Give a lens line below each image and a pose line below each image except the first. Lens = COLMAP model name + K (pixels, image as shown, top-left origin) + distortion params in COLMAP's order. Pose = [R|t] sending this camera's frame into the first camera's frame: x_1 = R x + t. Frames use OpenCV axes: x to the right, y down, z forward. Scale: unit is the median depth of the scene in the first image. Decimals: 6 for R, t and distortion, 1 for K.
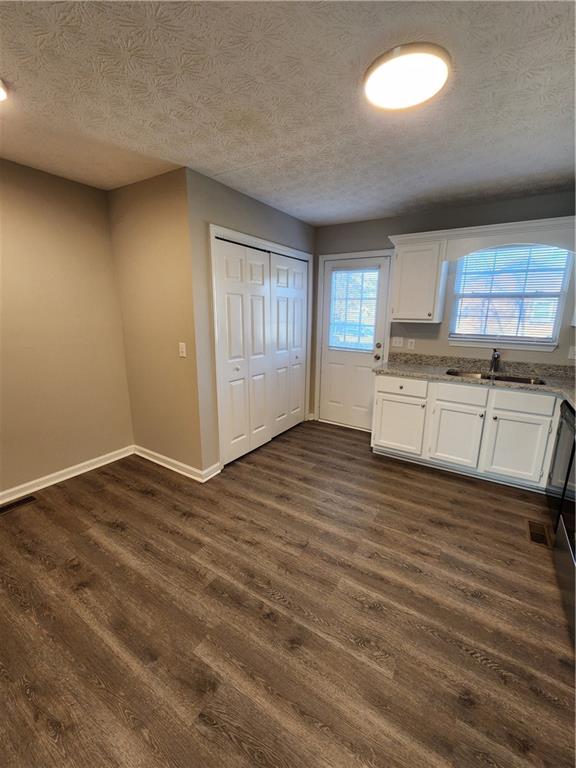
lens RADIAL K [[318.1, 0, 294.7], [0, 318.1, 381.9], [0, 0, 1]] dist [0.003443, -0.003267]
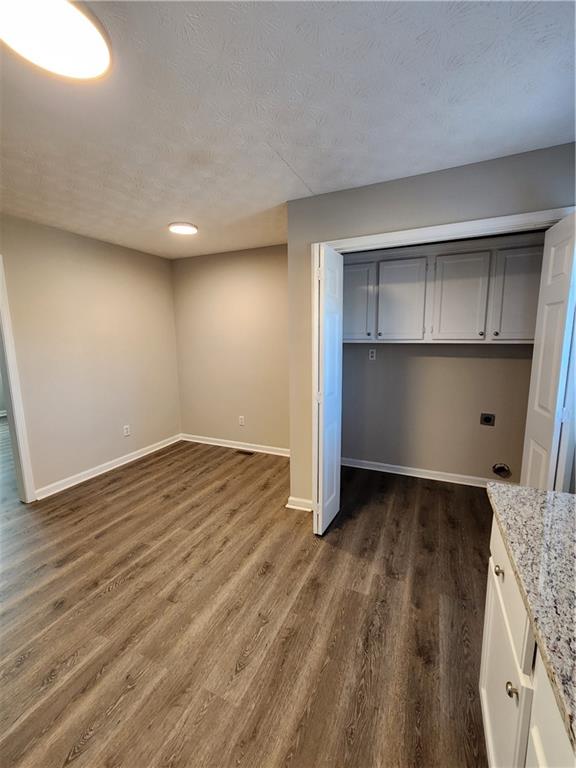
lens RADIAL K [[318.1, 0, 294.7], [0, 318.1, 381.9], [0, 0, 1]] dist [0.003443, -0.003267]
pose [[0.139628, 0.128650, -0.981811, 0.853770], [-0.203586, 0.974071, 0.098683, -0.219994], [0.969050, 0.186104, 0.162199, 1.070964]]
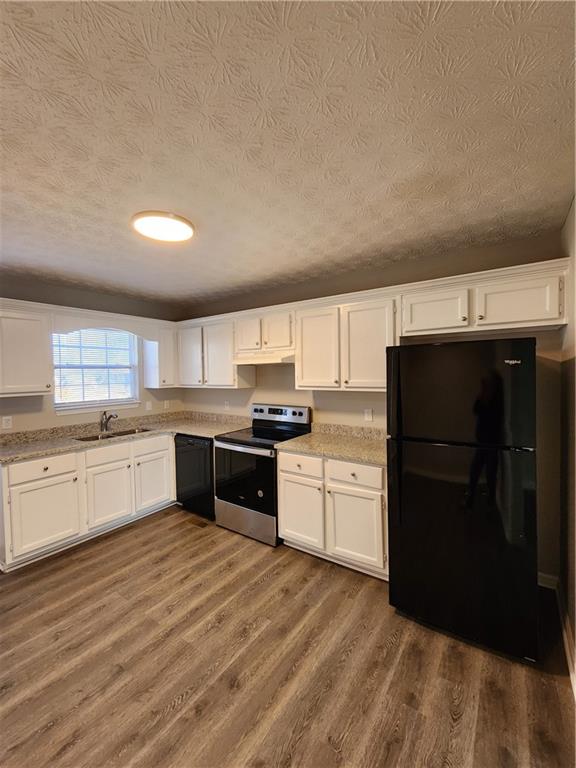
lens RADIAL K [[318.1, 0, 294.7], [0, 318.1, 381.9], [0, 0, 1]] dist [0.003443, -0.003267]
pose [[0.040090, -0.040361, 0.998381, -0.729339], [0.237304, 0.970981, 0.029724, -0.114583], [-0.970608, 0.235728, 0.048504, 0.354983]]
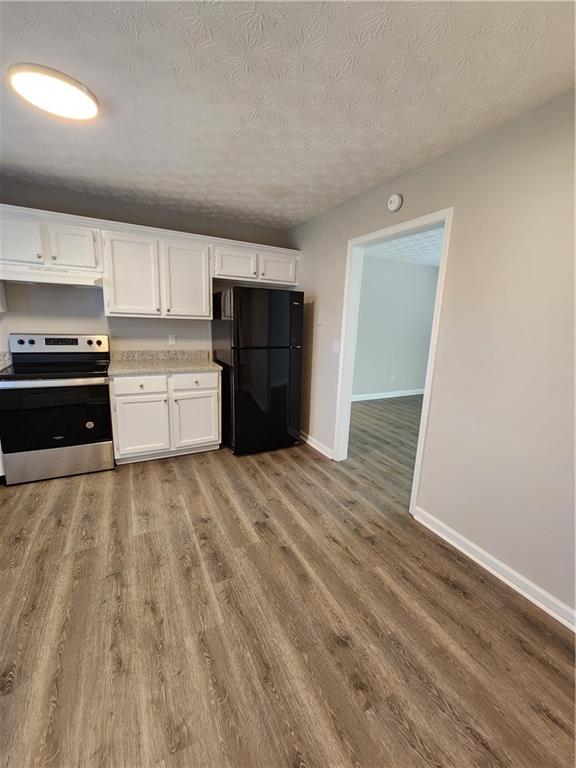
lens RADIAL K [[318.1, 0, 294.7], [0, 318.1, 381.9], [0, 0, 1]] dist [0.003443, -0.003267]
pose [[-0.863349, -0.148534, 0.482252, -0.725397], [0.061133, 0.917868, 0.392148, -0.271986], [-0.500891, 0.368043, -0.783360, 1.235494]]
